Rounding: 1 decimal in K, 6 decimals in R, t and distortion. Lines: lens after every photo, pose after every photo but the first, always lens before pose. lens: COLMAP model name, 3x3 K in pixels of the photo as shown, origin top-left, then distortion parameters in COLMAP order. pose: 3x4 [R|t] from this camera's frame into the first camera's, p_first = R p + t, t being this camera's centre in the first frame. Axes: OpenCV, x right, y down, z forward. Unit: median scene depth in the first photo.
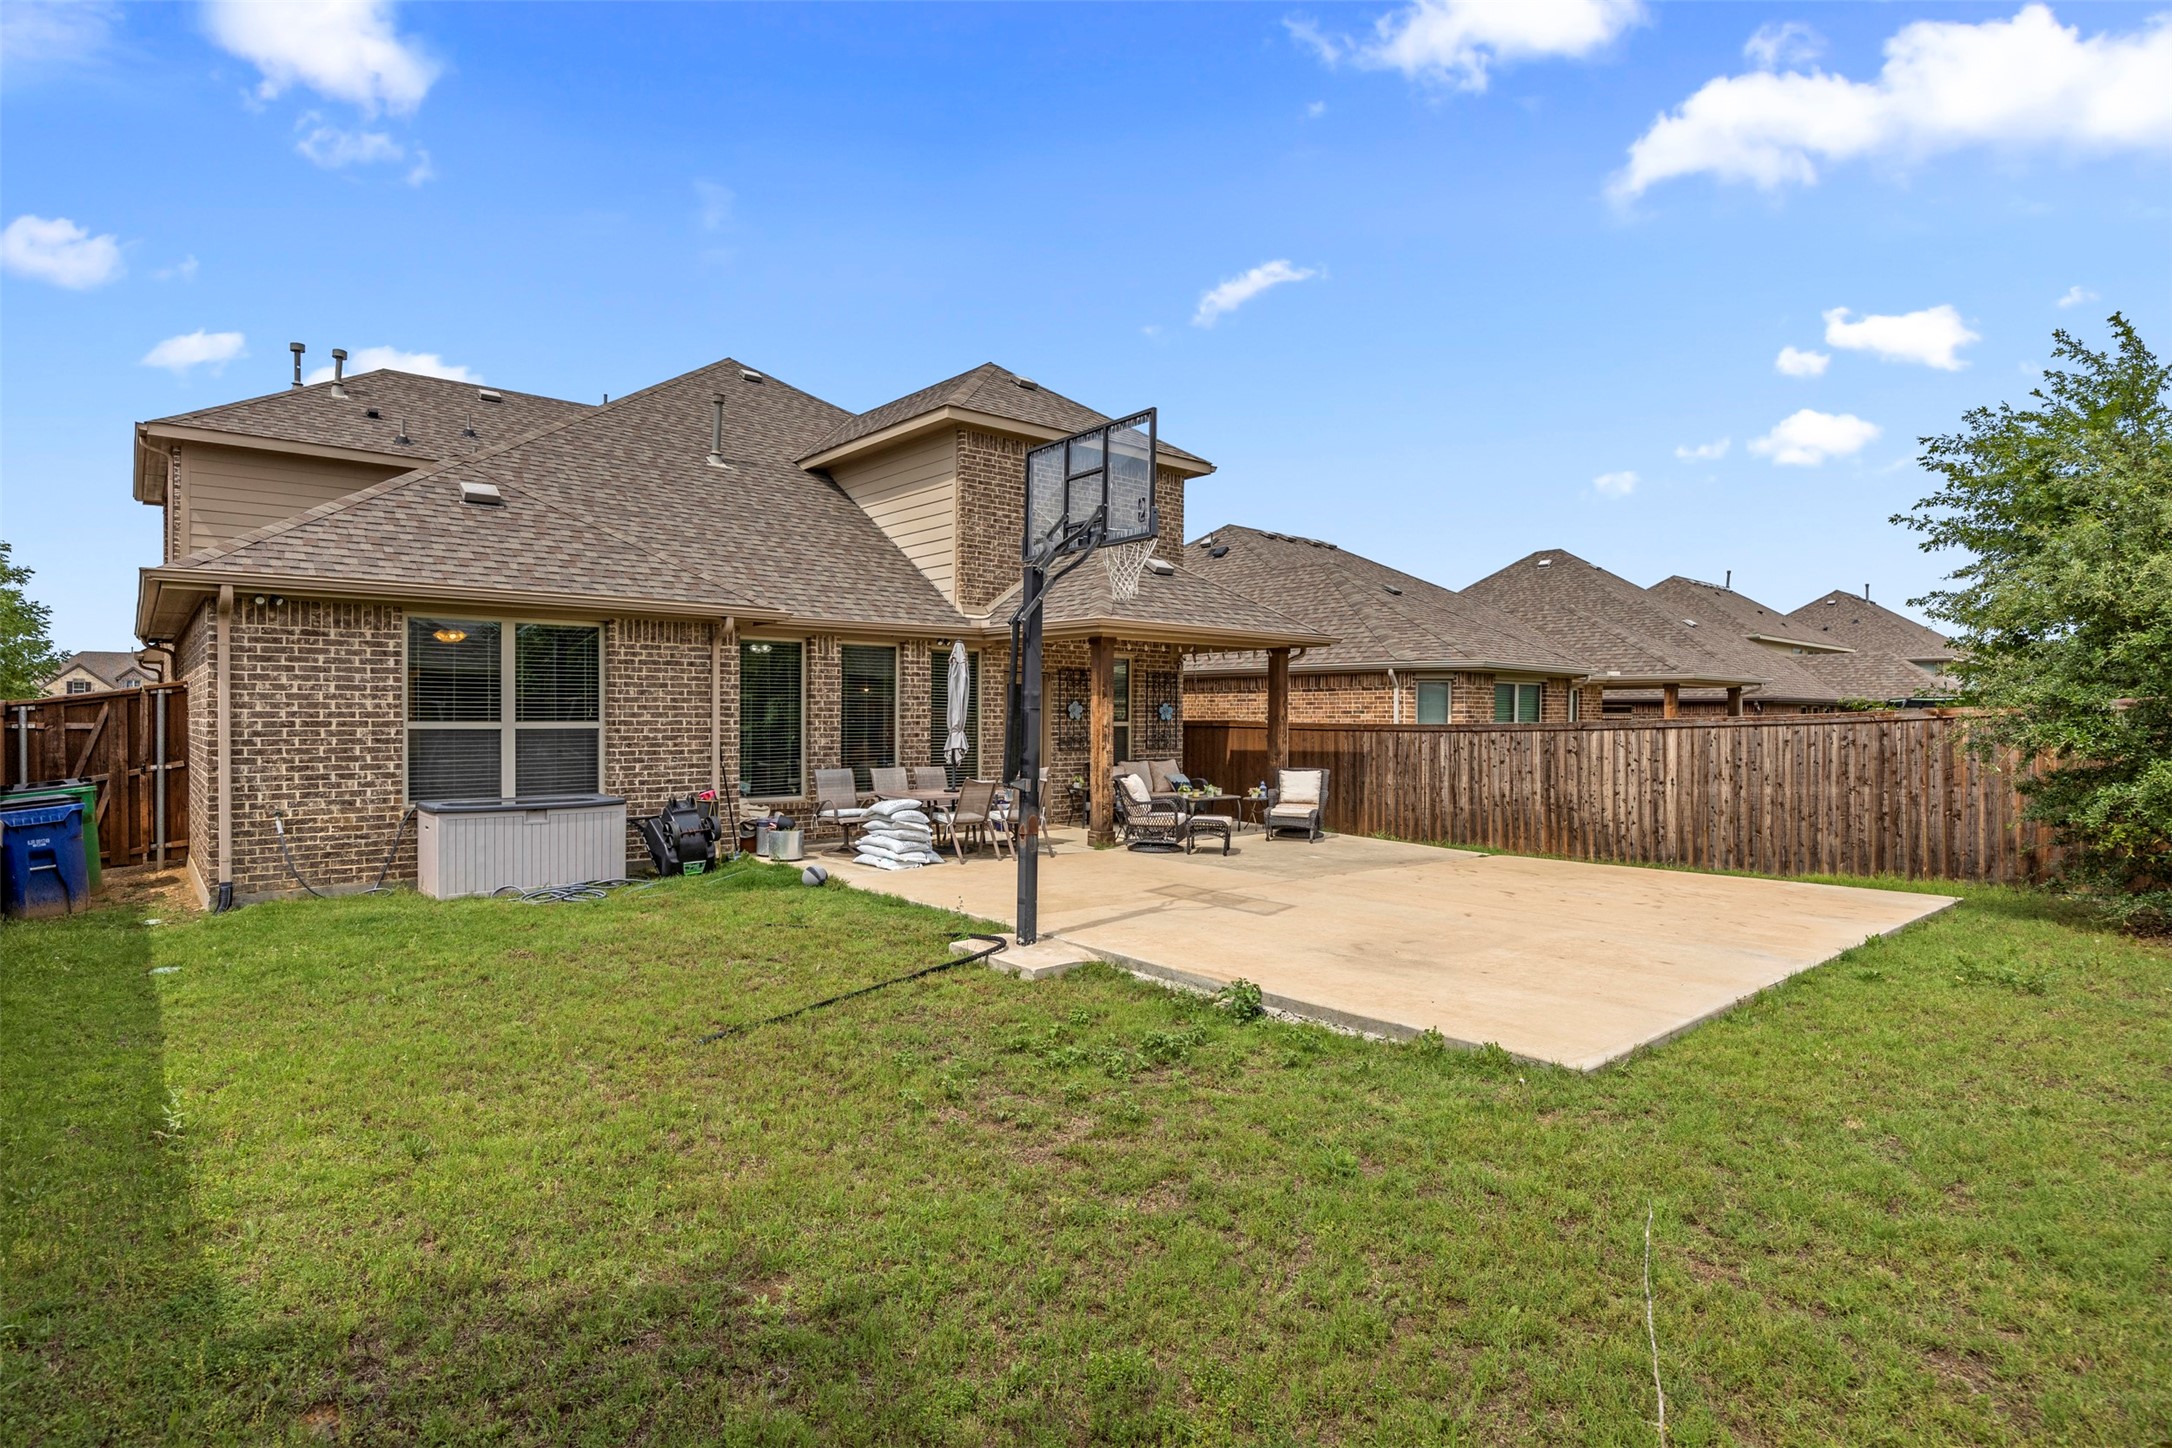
lens RADIAL K [[1106.9, 0, 1079.9], [0, 1106.9, 718.1], [0, 0, 1]] dist [-0.009955, 0.000186]
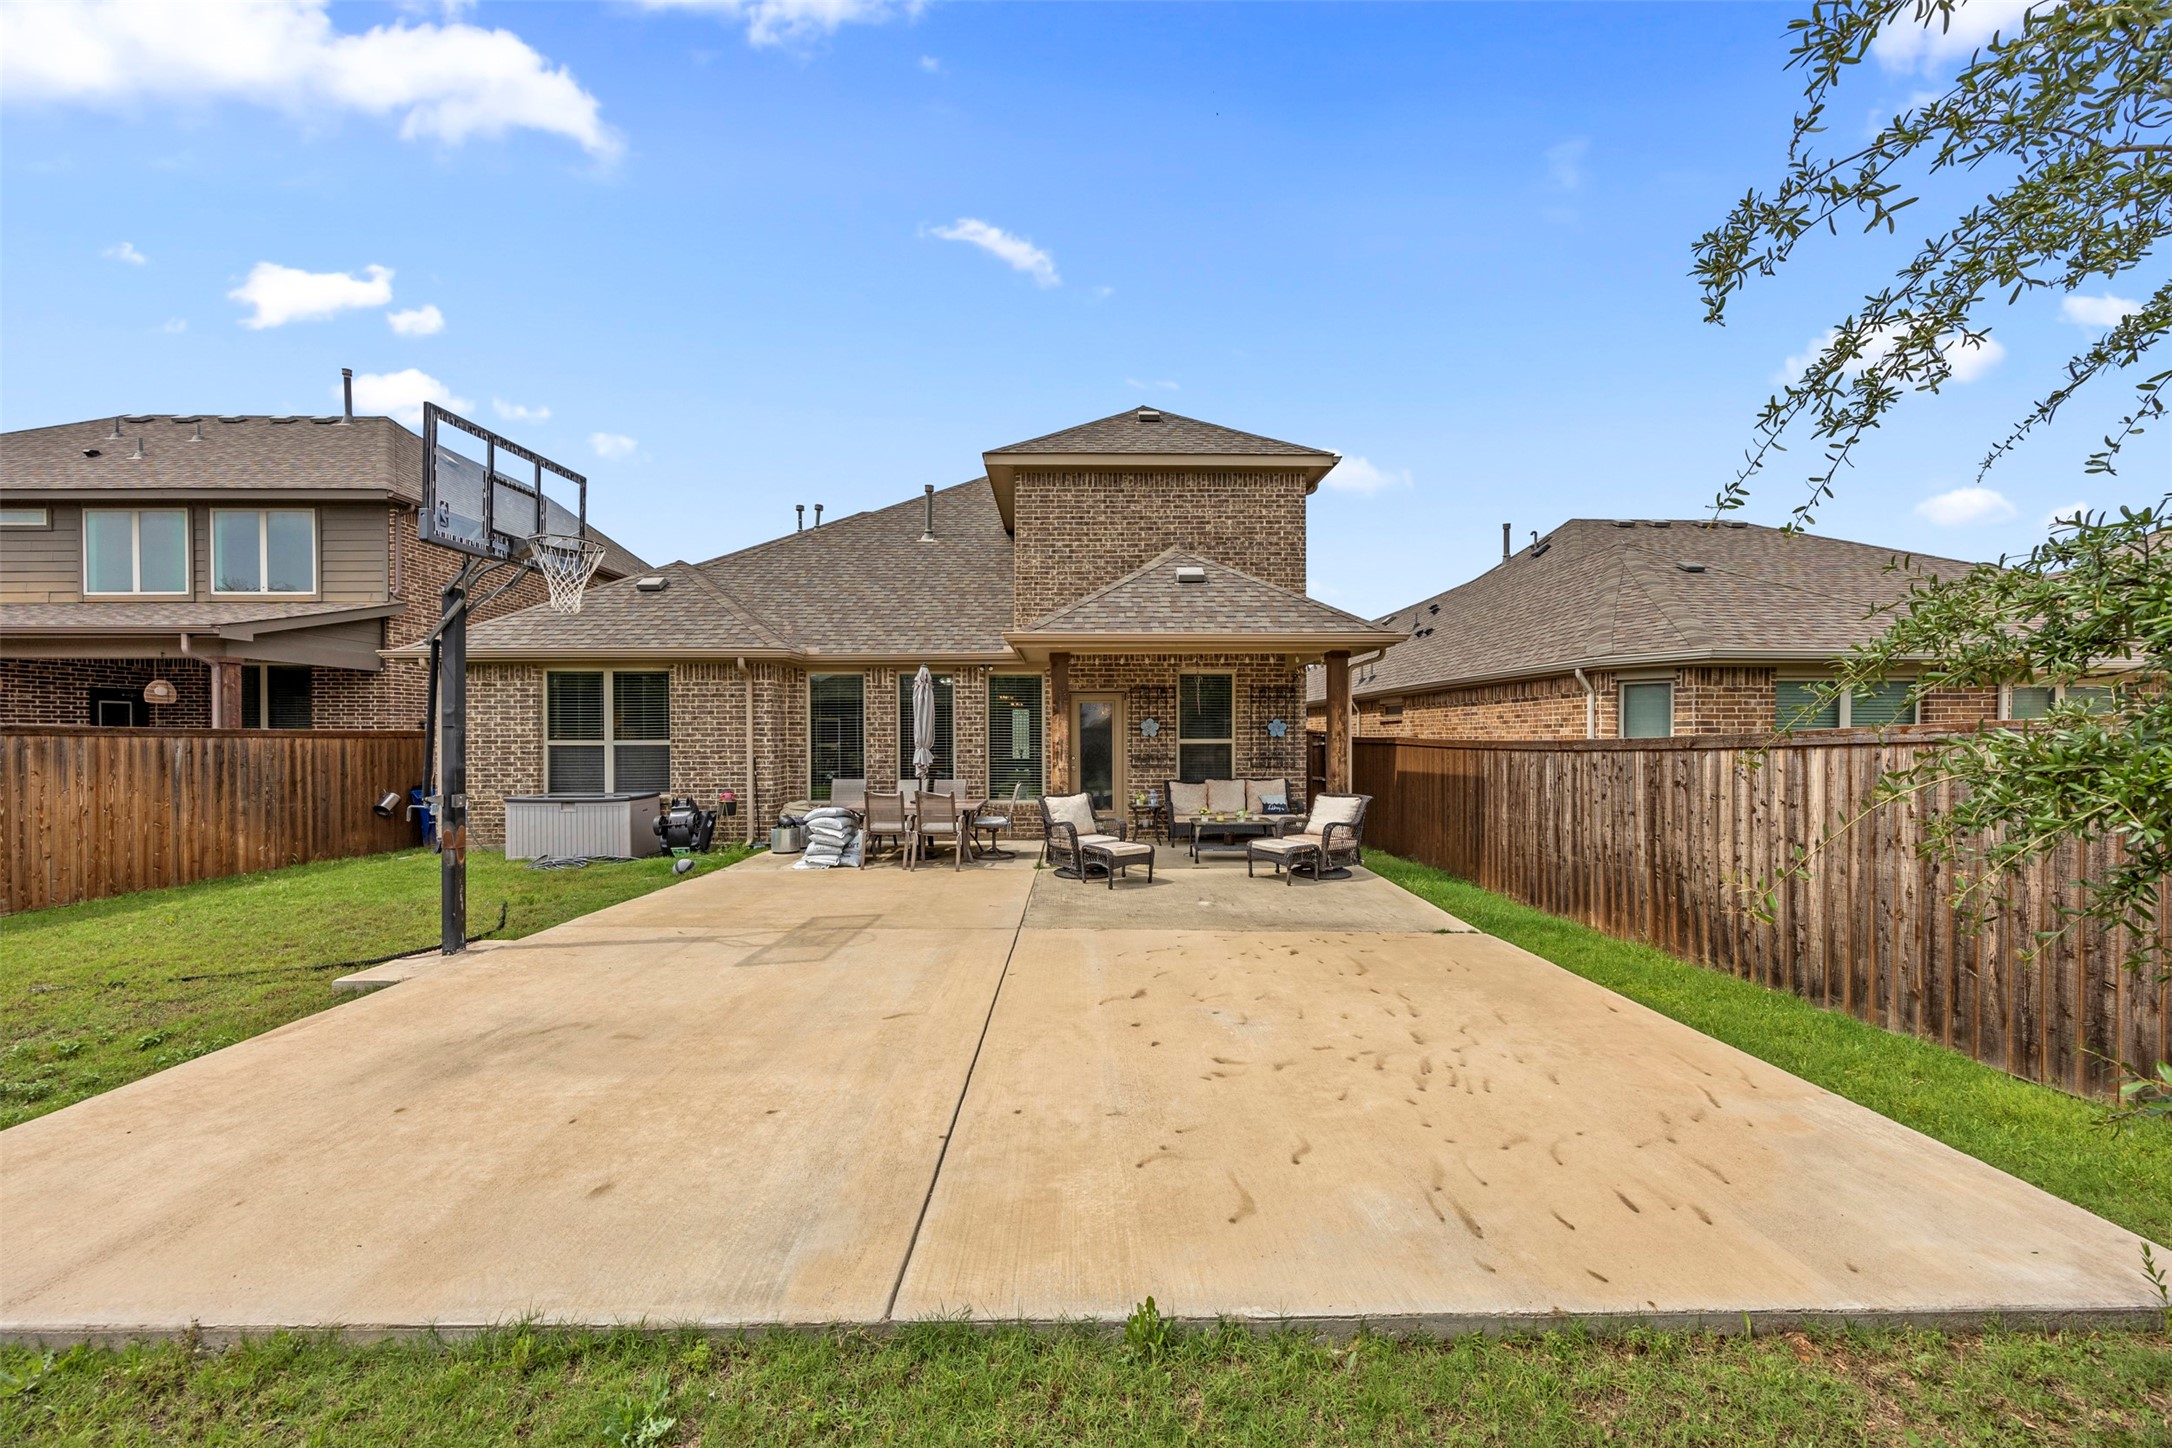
lens RADIAL K [[830.0, 0, 1092.5], [0, 830.0, 733.7], [0, 0, 1]] dist [-0.001717, -0.000407]
pose [[0.768023, -0.007056, -0.640384, 0.506683], [0.004671, 0.999974, -0.005416, 0.003014], [0.640405, 0.001168, 0.768036, 0.443151]]
